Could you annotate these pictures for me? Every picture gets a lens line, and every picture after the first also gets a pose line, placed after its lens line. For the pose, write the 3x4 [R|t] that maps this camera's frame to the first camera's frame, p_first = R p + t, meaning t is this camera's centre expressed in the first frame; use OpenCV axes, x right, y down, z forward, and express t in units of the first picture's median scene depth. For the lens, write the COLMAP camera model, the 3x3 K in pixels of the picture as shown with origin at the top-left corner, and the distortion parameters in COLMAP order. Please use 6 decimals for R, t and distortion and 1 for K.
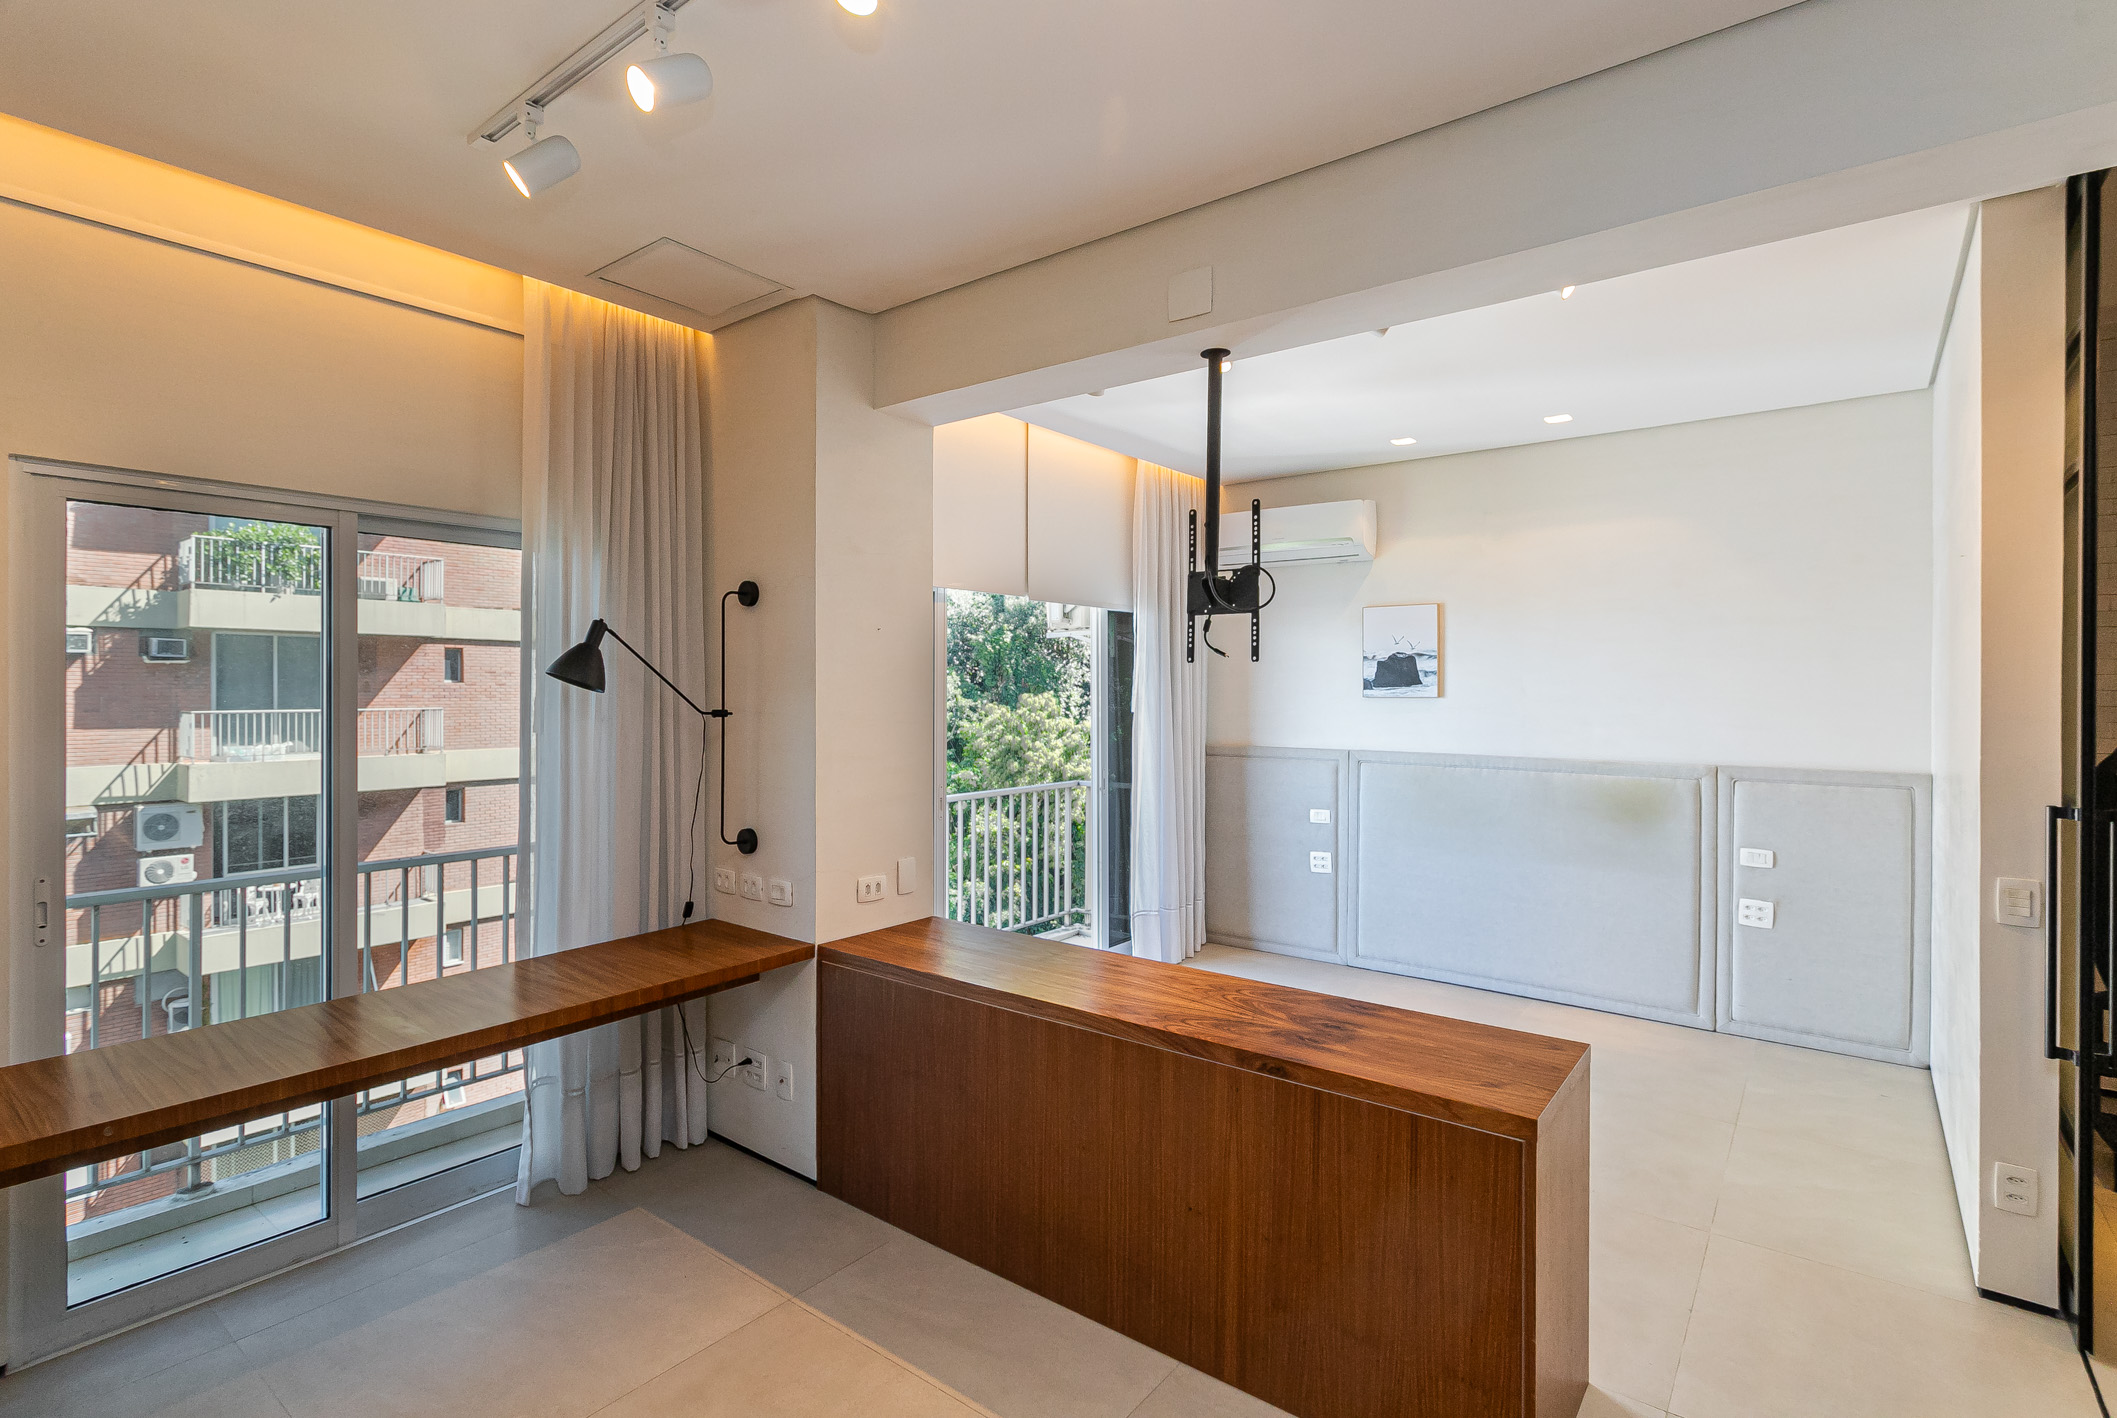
lens RADIAL K [[1032.5, 0, 1002.3], [0, 1032.5, 697.6], [0, 0, 1]] dist [0.003046, 0.000811]
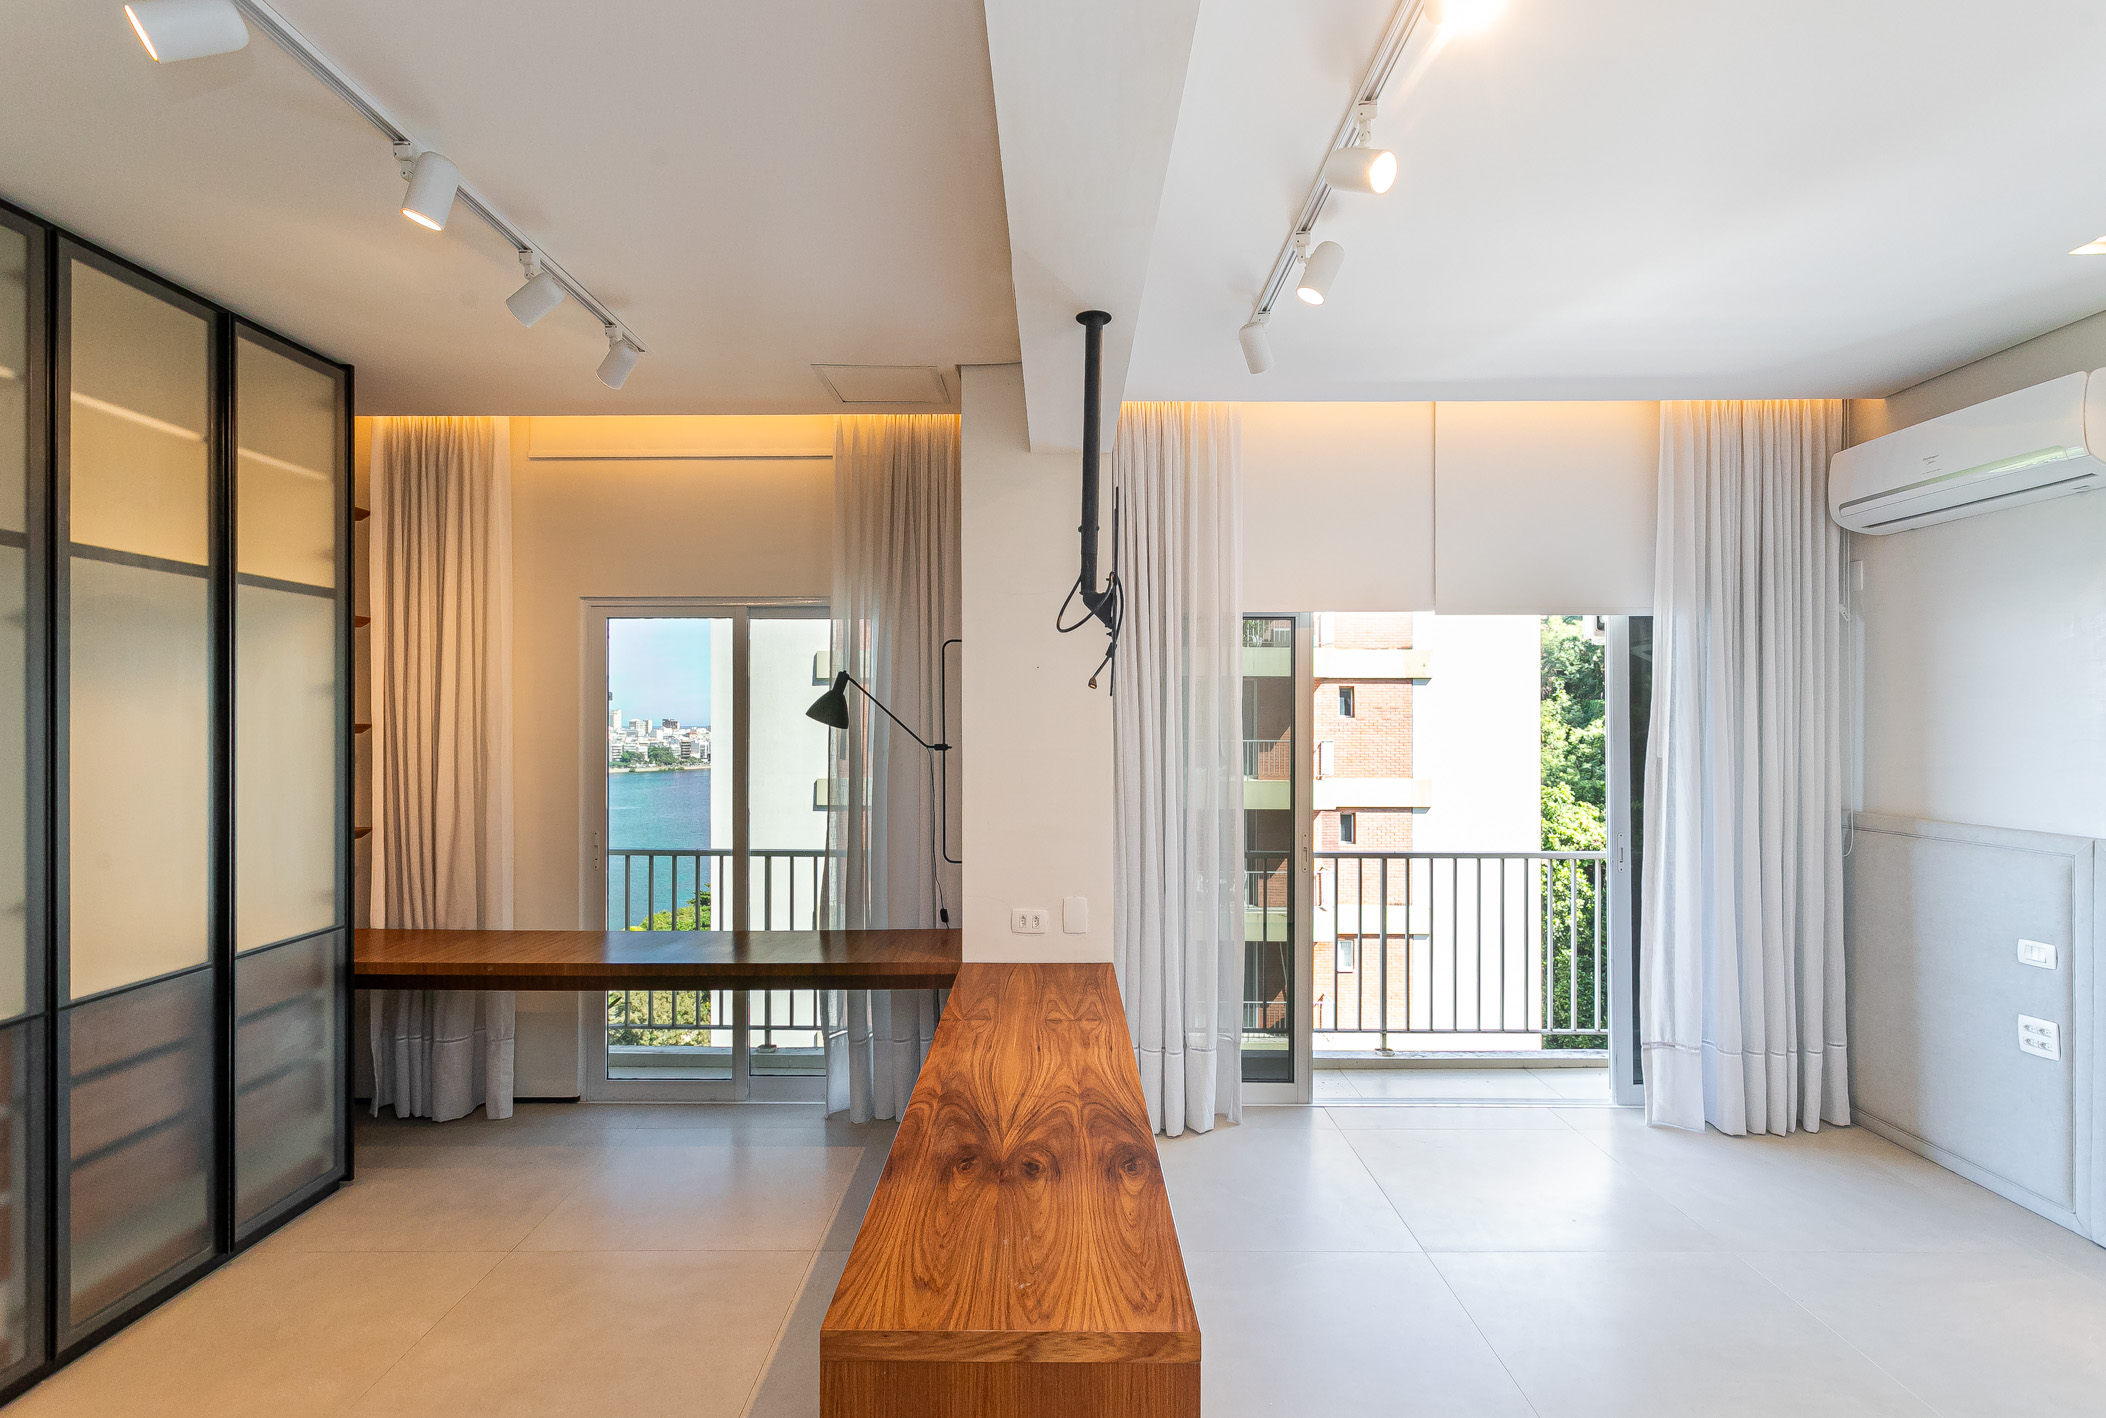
lens RADIAL K [[997.6, 0, 1023.5], [0, 997.6, 722.0], [0, 0, 1]] dist [0.000748, 0.009318]
pose [[0.617081, -0.002370, -0.786896, 0.401835], [-0.004597, 0.999968, -0.006616, -0.003572], [0.786887, 0.007700, 0.617050, 0.237355]]
